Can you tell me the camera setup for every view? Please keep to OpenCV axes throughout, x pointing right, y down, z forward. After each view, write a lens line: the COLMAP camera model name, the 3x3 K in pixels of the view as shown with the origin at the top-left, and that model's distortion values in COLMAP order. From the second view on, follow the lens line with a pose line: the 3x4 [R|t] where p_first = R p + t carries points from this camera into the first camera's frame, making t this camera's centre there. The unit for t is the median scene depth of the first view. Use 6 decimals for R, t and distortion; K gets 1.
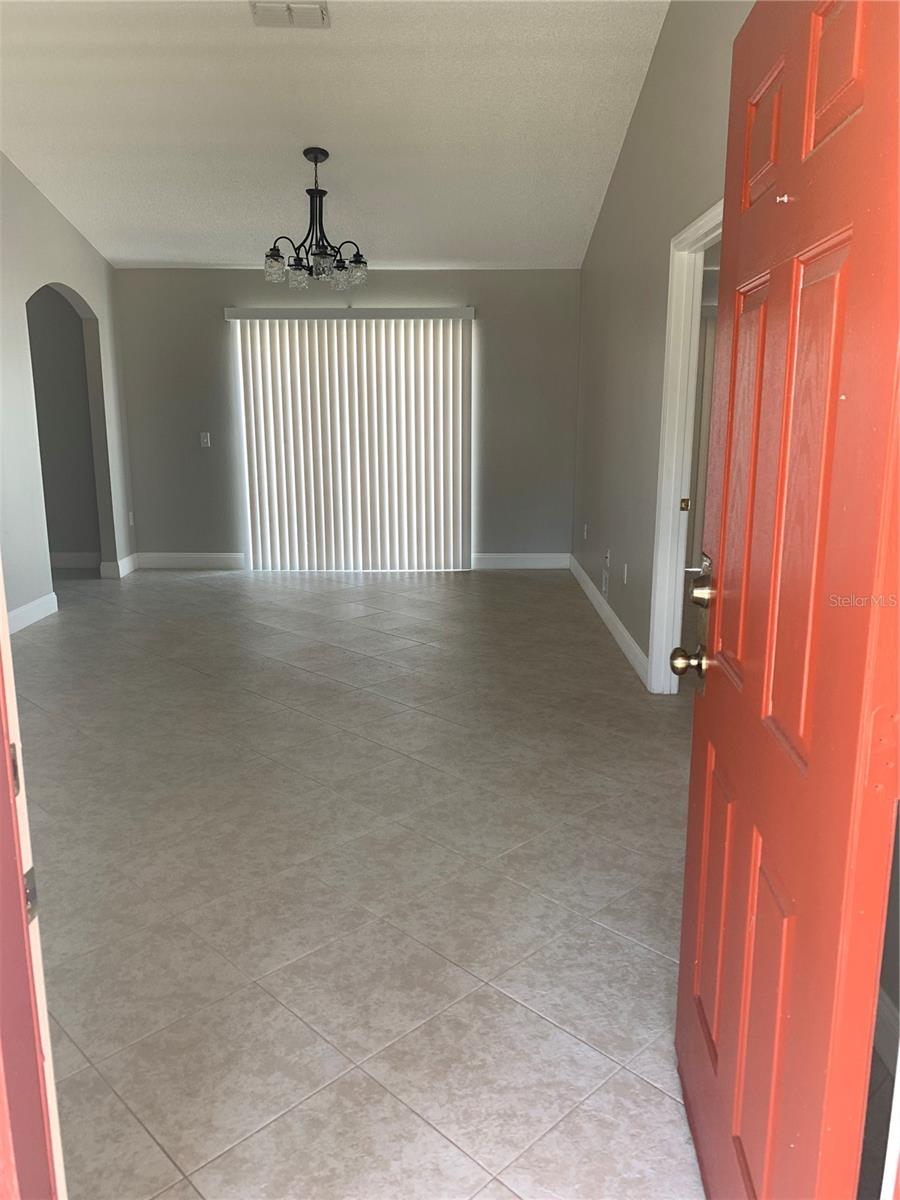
lens RADIAL K [[919.3, 0, 450.0], [0, 919.3, 600.0], [0, 0, 1]] dist [0.045443, -0.006174]
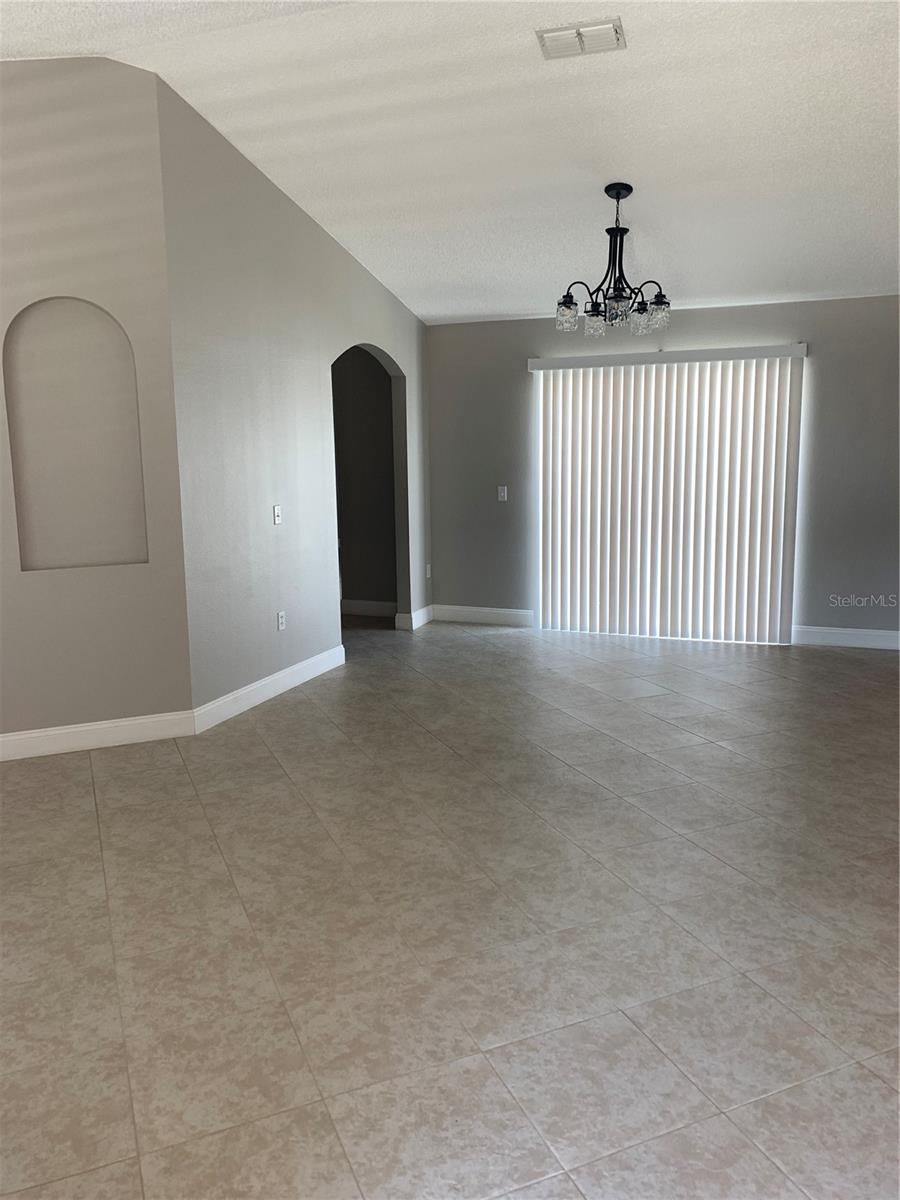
lens RADIAL K [[920.9, 0, 428.3], [0, 920.9, 599.2], [0, 0, 1]] dist [0.041268, -0.045960]
pose [[0.929043, 0.049209, -0.366684, 0.037263], [-0.064504, 0.997479, -0.029566, -0.044858], [0.364305, 0.051121, 0.929876, 0.117078]]
